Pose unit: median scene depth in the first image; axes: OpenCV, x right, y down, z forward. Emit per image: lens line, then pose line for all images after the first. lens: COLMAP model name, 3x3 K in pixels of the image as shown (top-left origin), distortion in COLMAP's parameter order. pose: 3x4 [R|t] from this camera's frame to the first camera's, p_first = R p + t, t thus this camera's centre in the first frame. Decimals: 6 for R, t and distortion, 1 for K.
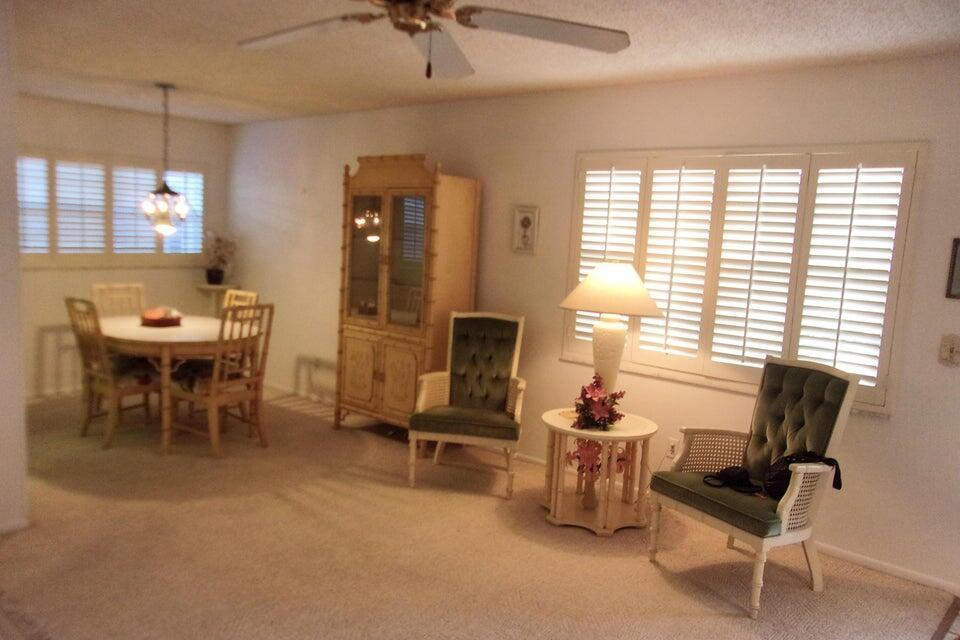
lens RADIAL K [[736.5, 0, 480.0], [0, 736.5, 320.0], [0, 0, 1]] dist [0.011752, 0.006137]
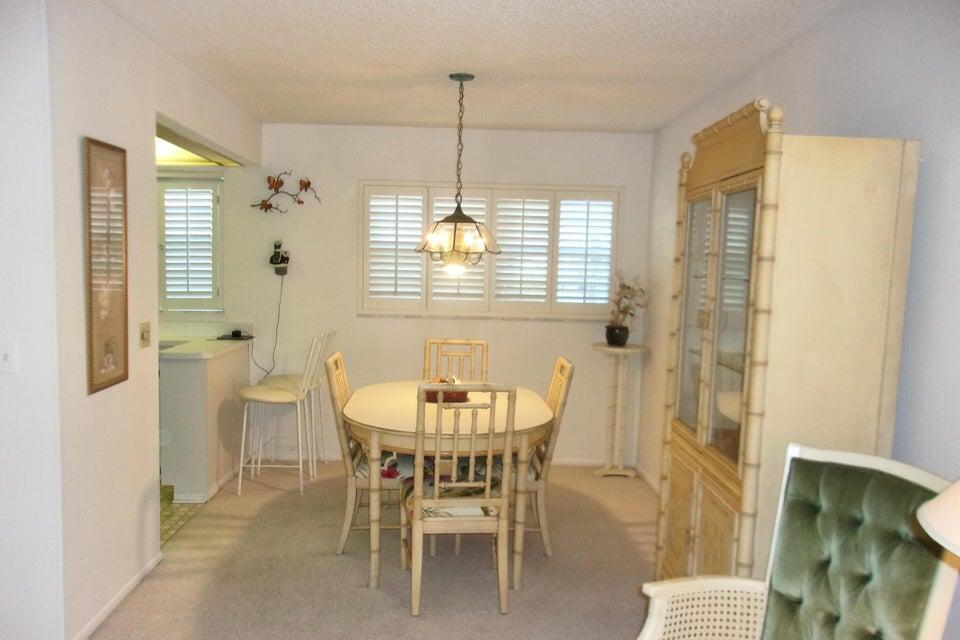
lens RADIAL K [[757.8, 0, 480.0], [0, 757.8, 320.0], [0, 0, 1]] dist [0.005218, 0.003810]
pose [[0.669342, 0.031516, -0.742286, 0.161932], [-0.084393, 0.995858, -0.033818, -0.050828], [0.738146, 0.085280, 0.669230, 0.535134]]
